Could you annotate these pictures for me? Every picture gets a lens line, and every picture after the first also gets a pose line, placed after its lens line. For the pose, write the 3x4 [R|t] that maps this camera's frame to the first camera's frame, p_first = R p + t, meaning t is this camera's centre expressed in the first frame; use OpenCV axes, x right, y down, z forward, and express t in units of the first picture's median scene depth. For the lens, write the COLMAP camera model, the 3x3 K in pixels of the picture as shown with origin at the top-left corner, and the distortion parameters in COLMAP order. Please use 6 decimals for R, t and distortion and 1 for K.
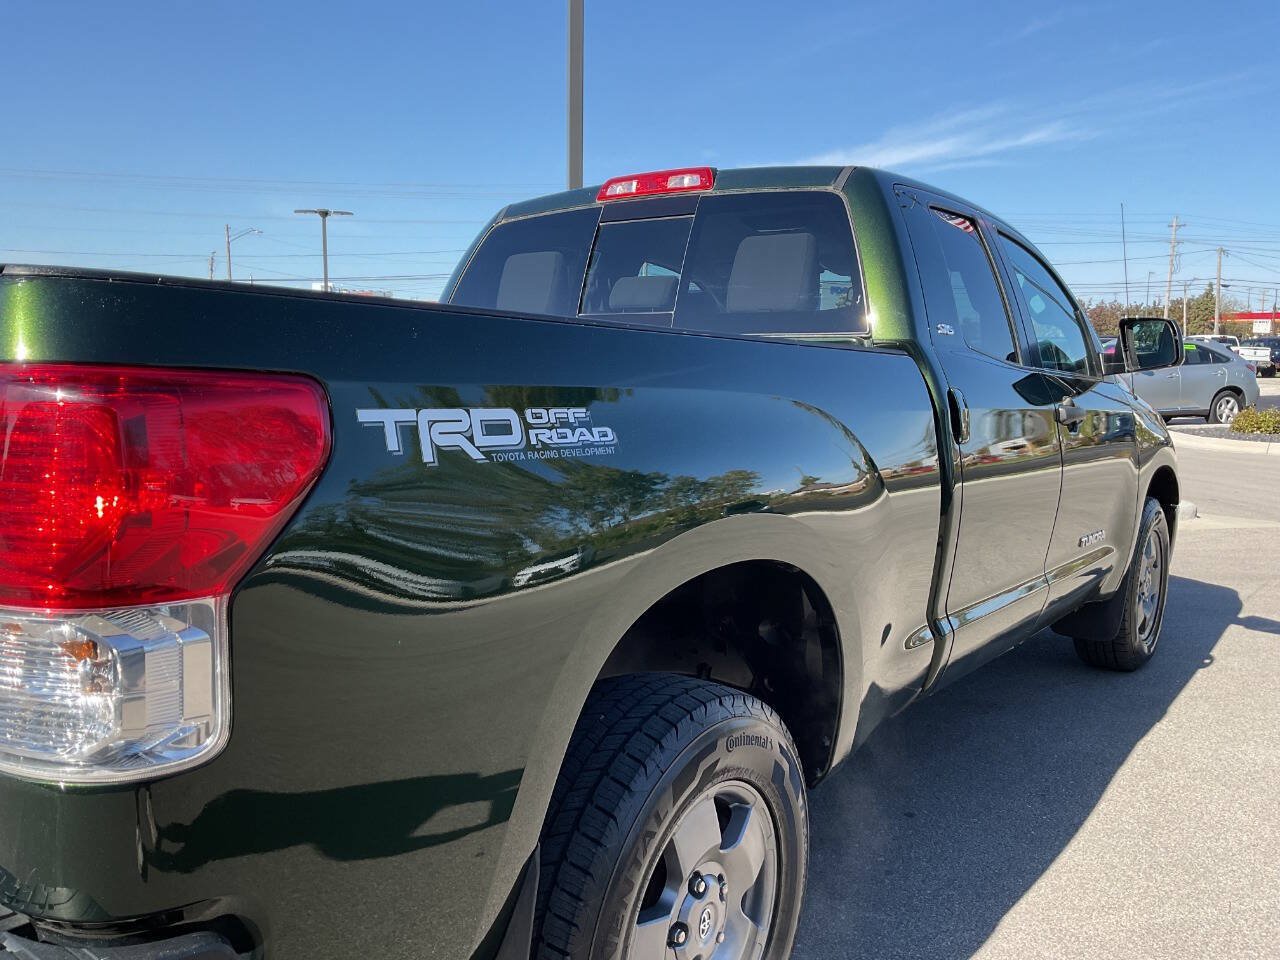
lens RADIAL K [[1095.3, 0, 640.0], [0, 1095.3, 480.0], [0, 0, 1]] dist [0.134201, -0.304521]
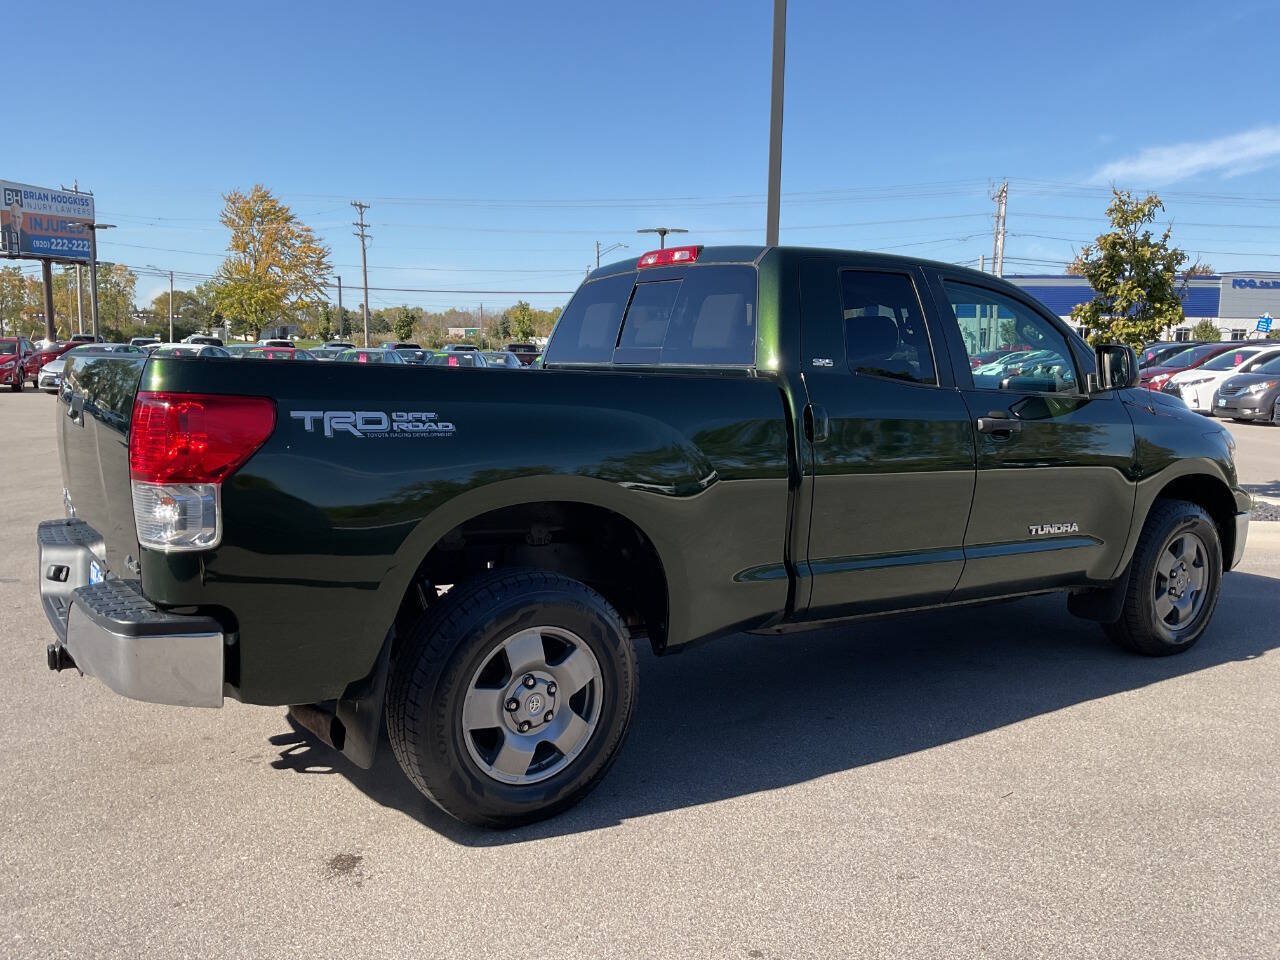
lens RADIAL K [[1115.0, 0, 626.7], [0, 1115.0, 480.7], [0, 0, 1]] dist [0.099214, -0.177717]
pose [[0.937050, 0.041475, -0.346724, 0.987111], [-0.041662, 0.999108, 0.006918, 0.028737], [0.346702, 0.007962, 0.937942, -0.776524]]
